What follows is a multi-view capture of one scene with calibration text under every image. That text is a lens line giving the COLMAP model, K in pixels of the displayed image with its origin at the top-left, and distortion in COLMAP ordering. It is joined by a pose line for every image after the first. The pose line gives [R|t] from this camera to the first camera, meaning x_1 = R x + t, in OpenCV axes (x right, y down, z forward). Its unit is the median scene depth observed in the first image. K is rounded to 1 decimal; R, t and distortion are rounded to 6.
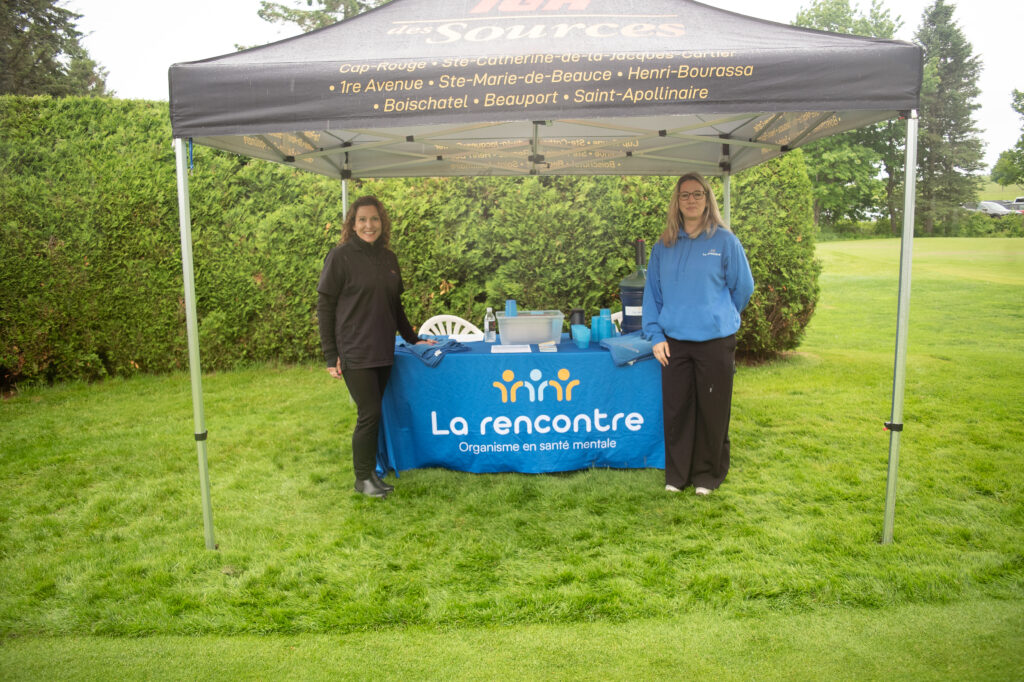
lens RADIAL K [[790.8, 0, 512.0], [0, 790.8, 341.0], [0, 0, 1]] dist [-0.083706, 0.001308]
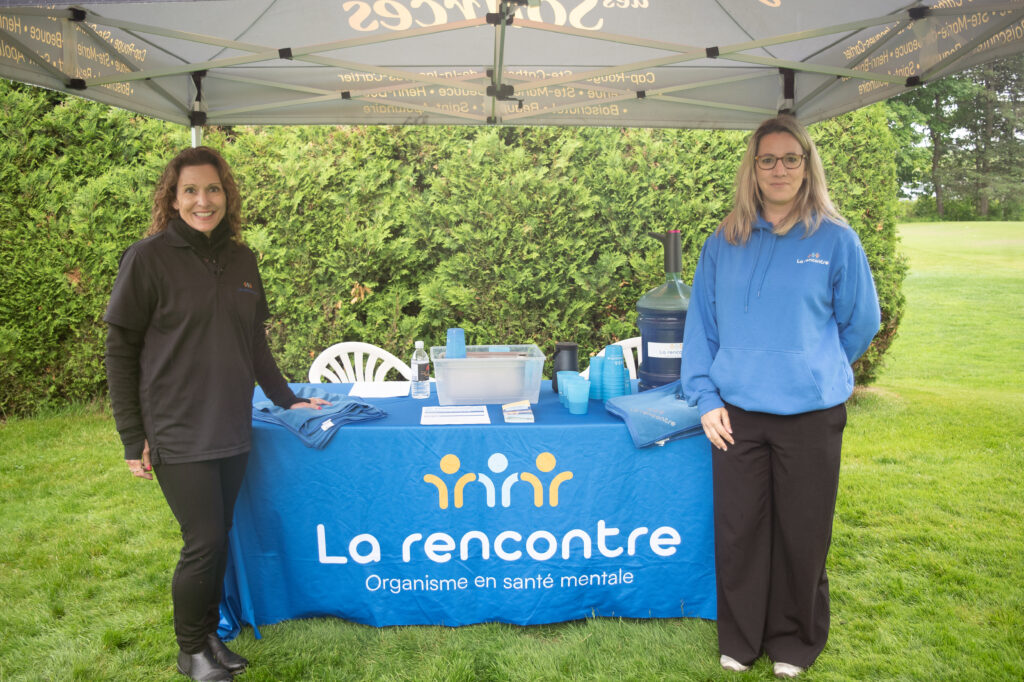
lens RADIAL K [[994.8, 0, 512.0], [0, 994.8, 341.0], [0, 0, 1]] dist [-0.063137, 0.001139]
pose [[0.998525, 0.006690, 0.053888, 0.000408], [-0.006451, 0.999969, -0.004606, -0.024925], [-0.053917, 0.004252, 0.998536, 0.157123]]
